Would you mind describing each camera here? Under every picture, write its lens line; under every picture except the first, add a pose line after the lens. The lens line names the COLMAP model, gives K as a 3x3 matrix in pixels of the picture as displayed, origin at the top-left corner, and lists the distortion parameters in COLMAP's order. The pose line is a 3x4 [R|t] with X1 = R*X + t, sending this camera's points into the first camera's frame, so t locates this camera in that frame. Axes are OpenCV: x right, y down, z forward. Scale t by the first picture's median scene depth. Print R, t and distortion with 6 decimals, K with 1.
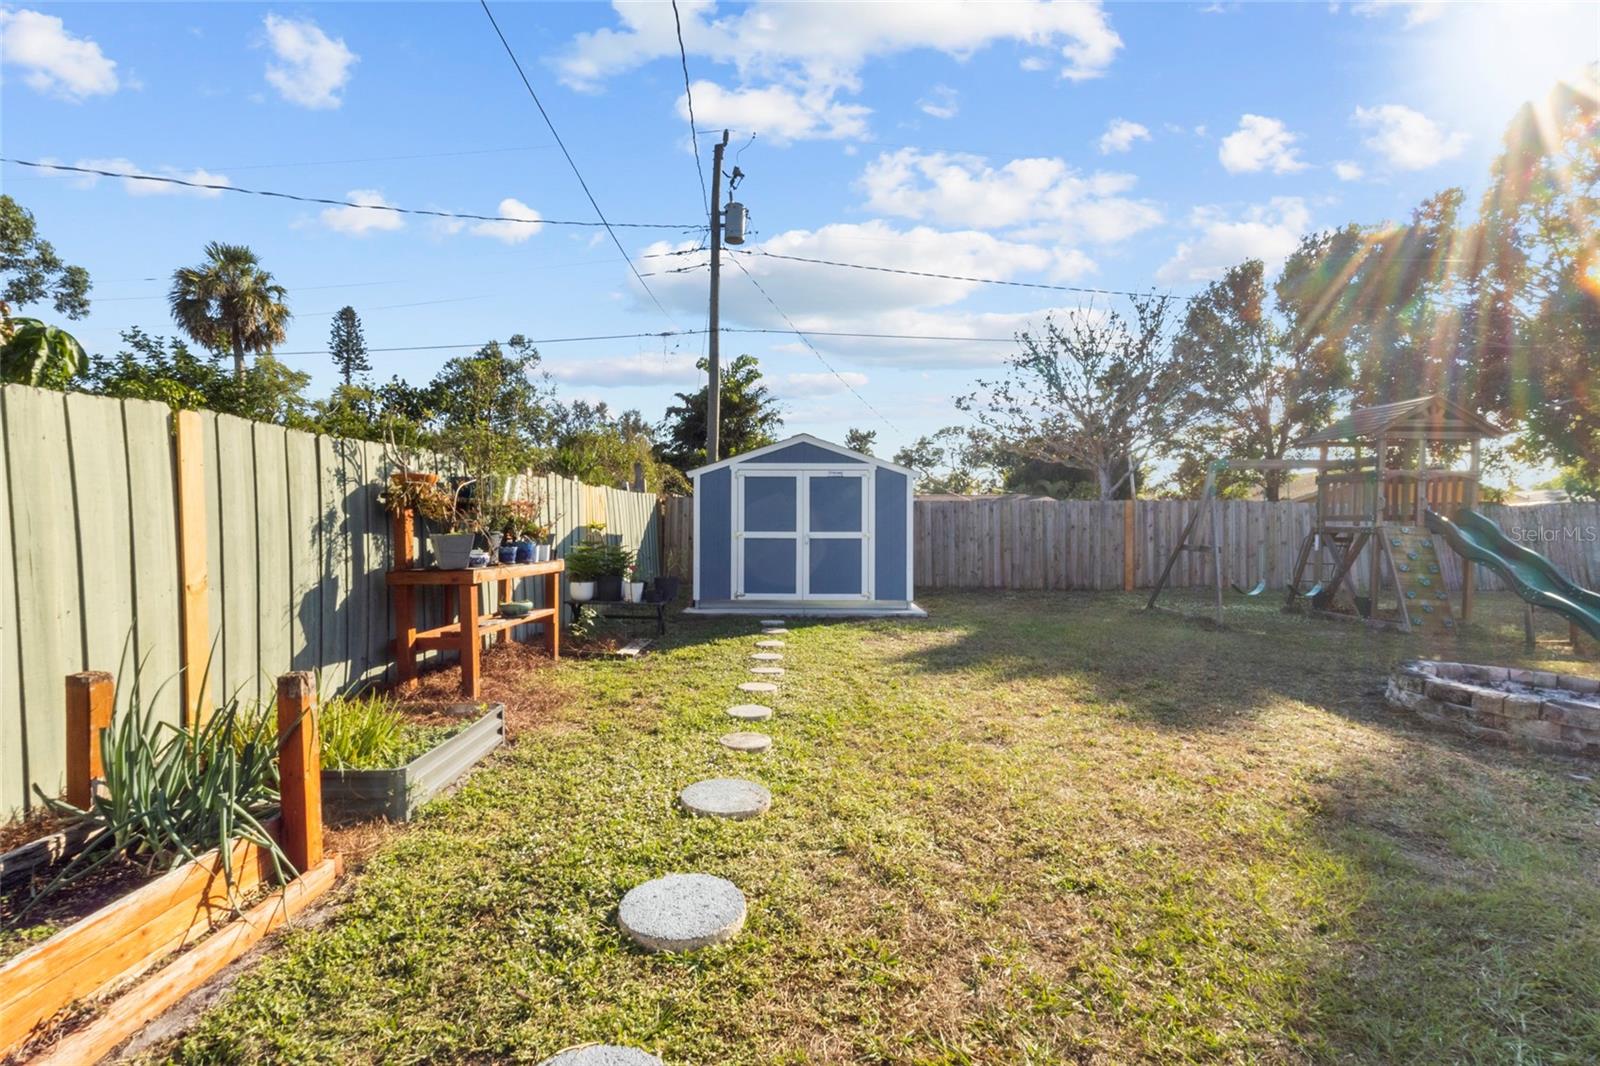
lens RADIAL K [[733.6, 0, 799.4], [0, 733.6, 522.9], [0, 0, 1]] dist [0.002610, 0.001020]
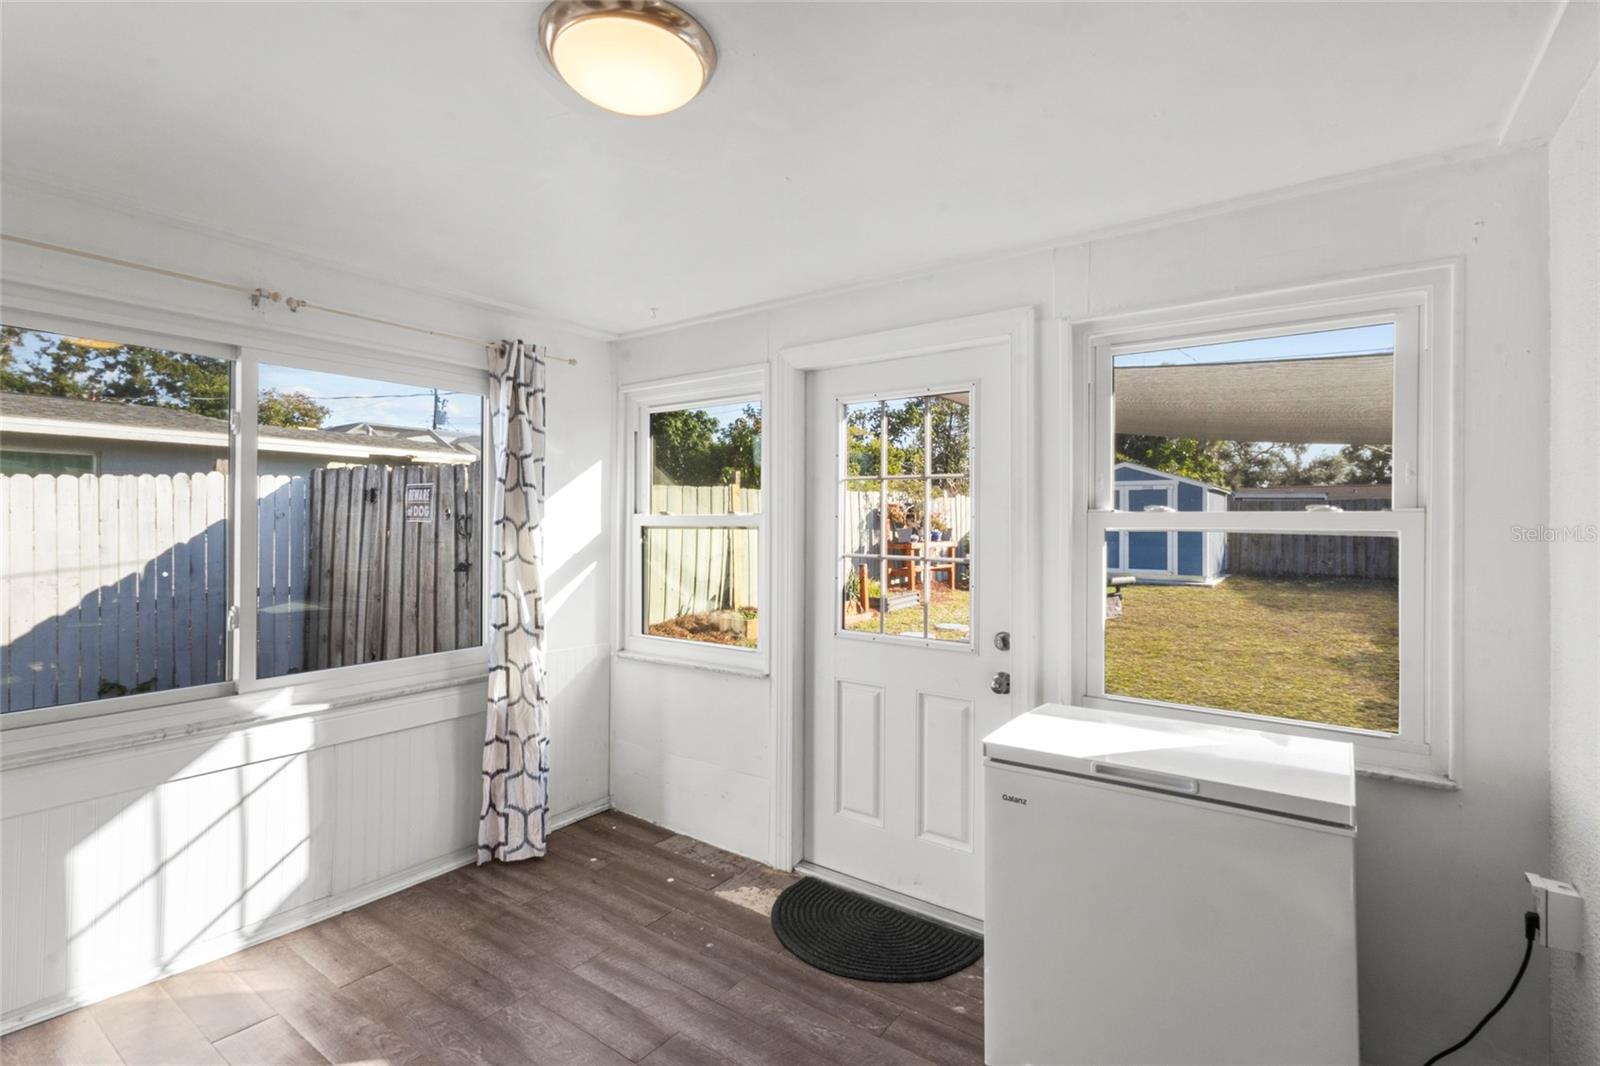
lens RADIAL K [[733.6, 0, 799.4], [0, 733.6, 522.9], [0, 0, 1]] dist [0.002610, 0.001020]
pose [[0.817954, 0.000602, -0.575284, 0.203890], [0.007163, 0.999911, 0.011231, -0.011217], [0.575240, -0.013307, 0.817877, -0.377148]]
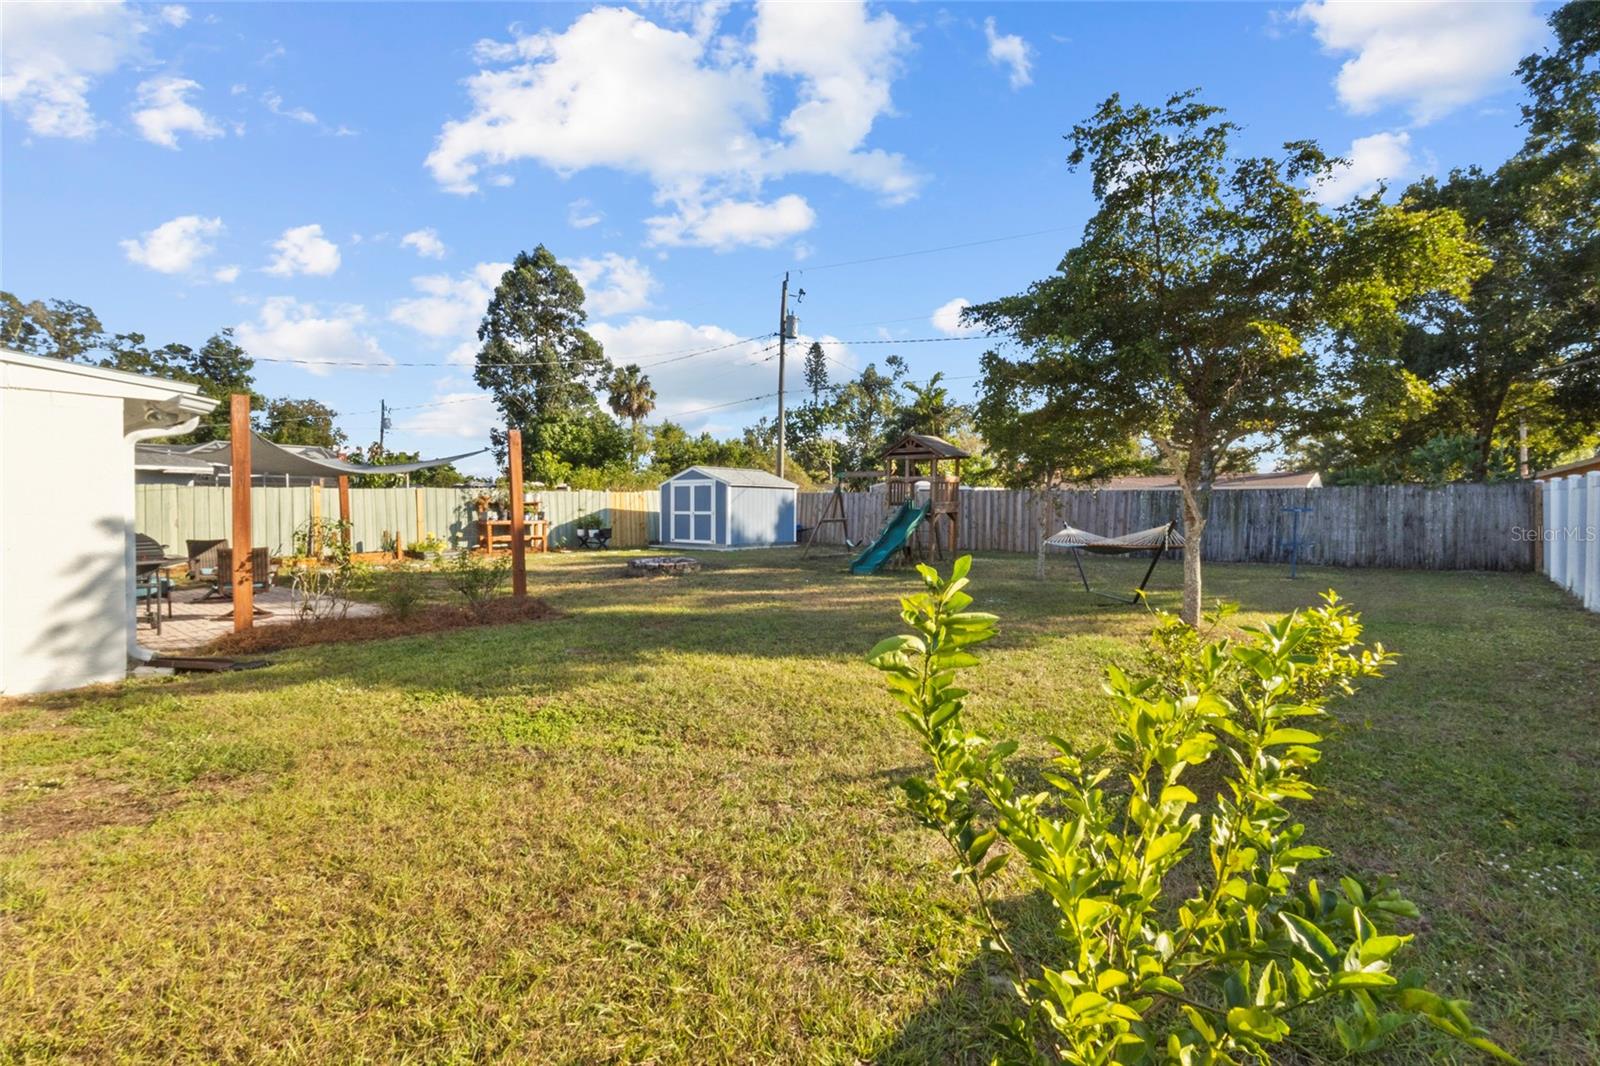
lens RADIAL K [[733.6, 0, 799.4], [0, 733.6, 522.9], [0, 0, 1]] dist [0.002610, 0.001020]
pose [[0.777406, 0.011024, -0.628903, 0.983900], [0.005902, 0.999675, 0.024819, -0.003299], [0.628972, -0.023006, 0.777088, -0.297406]]
